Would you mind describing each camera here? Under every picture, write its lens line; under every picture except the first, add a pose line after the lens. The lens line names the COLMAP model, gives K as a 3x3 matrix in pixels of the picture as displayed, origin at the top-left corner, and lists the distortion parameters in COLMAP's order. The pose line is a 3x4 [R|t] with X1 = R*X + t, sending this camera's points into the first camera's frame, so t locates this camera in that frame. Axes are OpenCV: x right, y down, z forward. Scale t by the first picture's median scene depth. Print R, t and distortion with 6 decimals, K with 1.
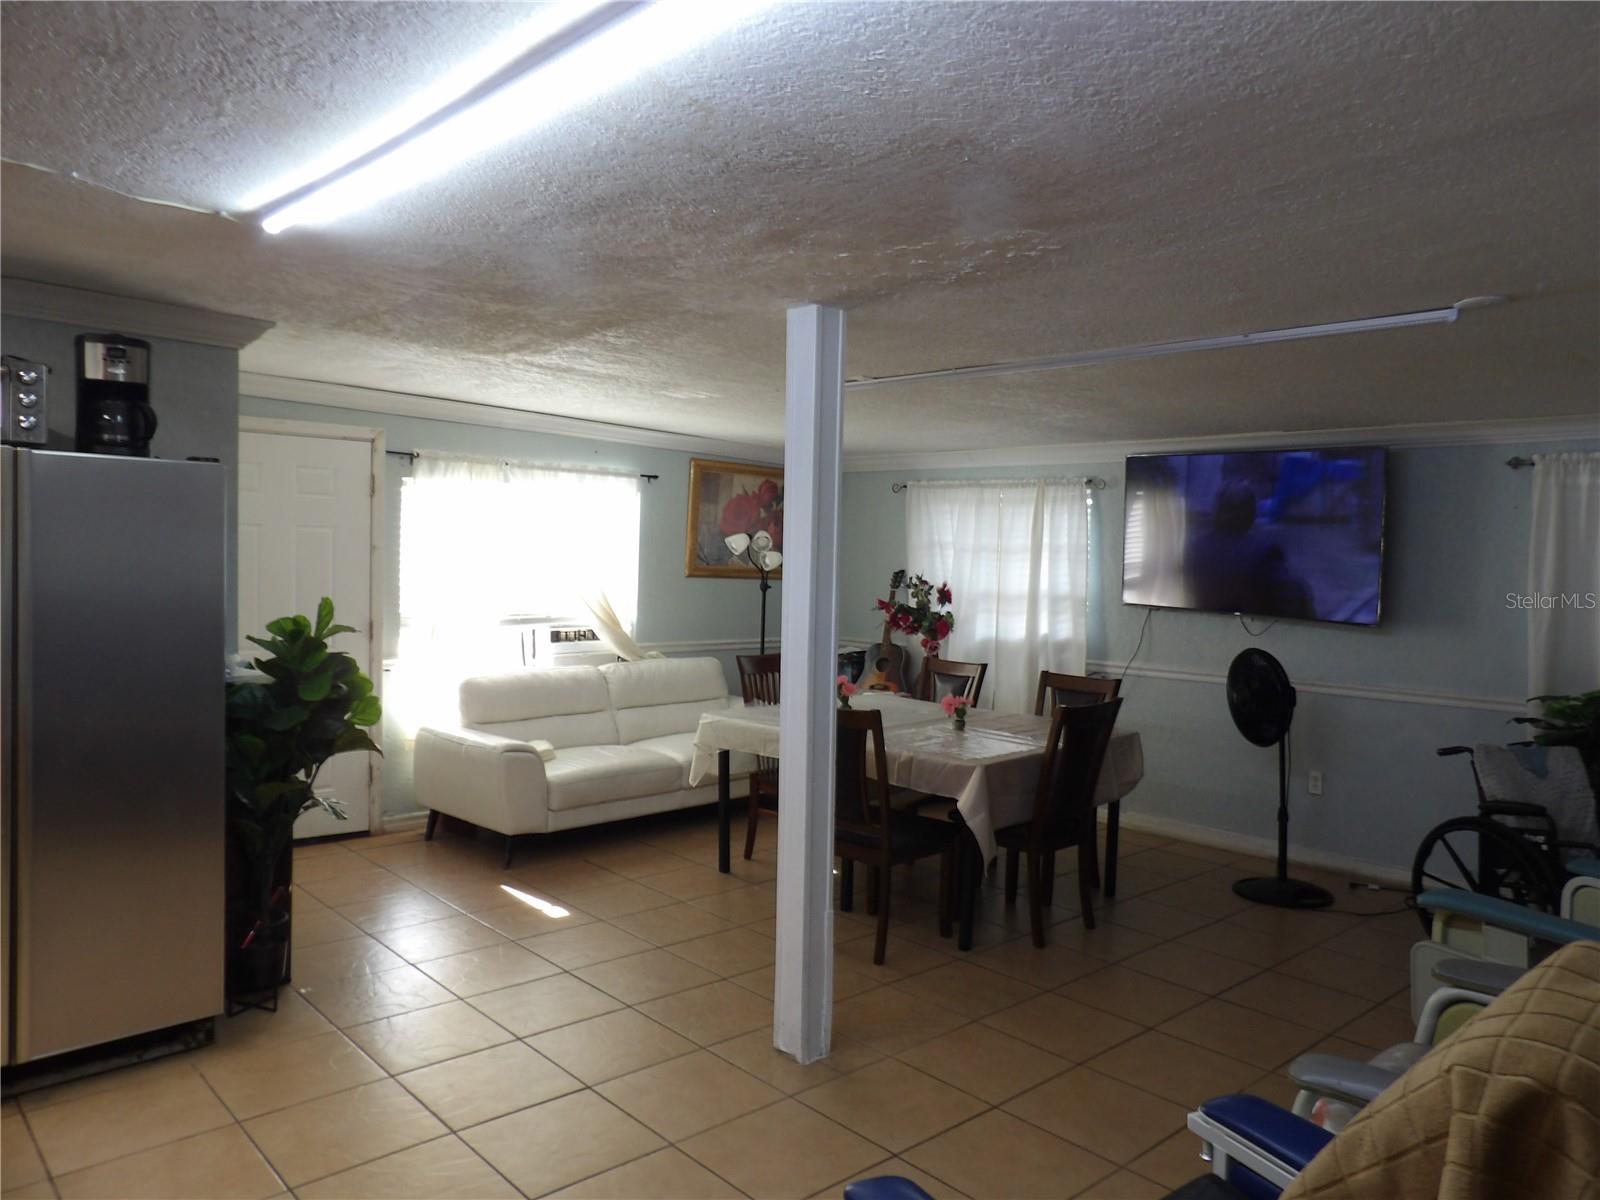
lens RADIAL K [[1153.3, 0, 805.3], [0, 1153.3, 603.3], [0, 0, 1]] dist [-0.018328, 0.037648]
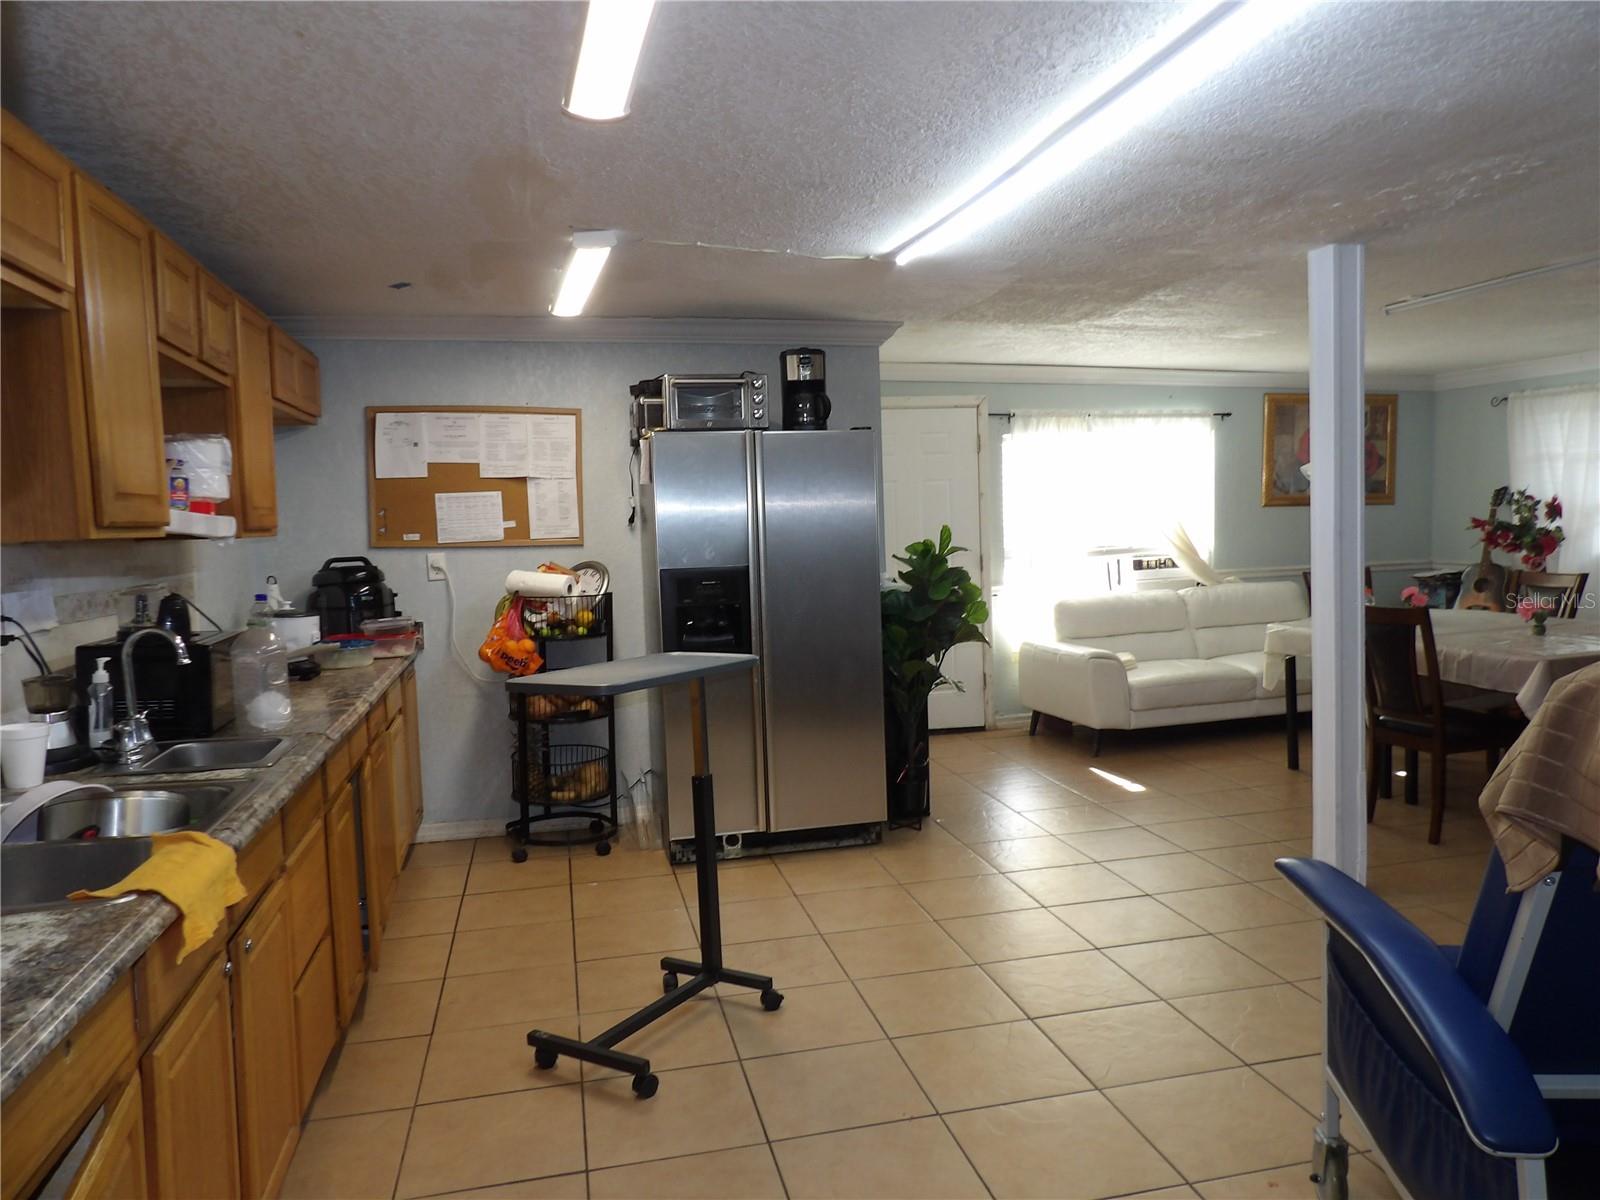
lens RADIAL K [[1153.3, 0, 803.1], [0, 1153.3, 597.8], [0, 0, 1]] dist [-0.018328, 0.037648]
pose [[0.867239, -0.019417, -0.497513, 0.090041], [0.034357, 0.999191, 0.020893, 0.039955], [0.496705, -0.035213, 0.867205, -0.211443]]
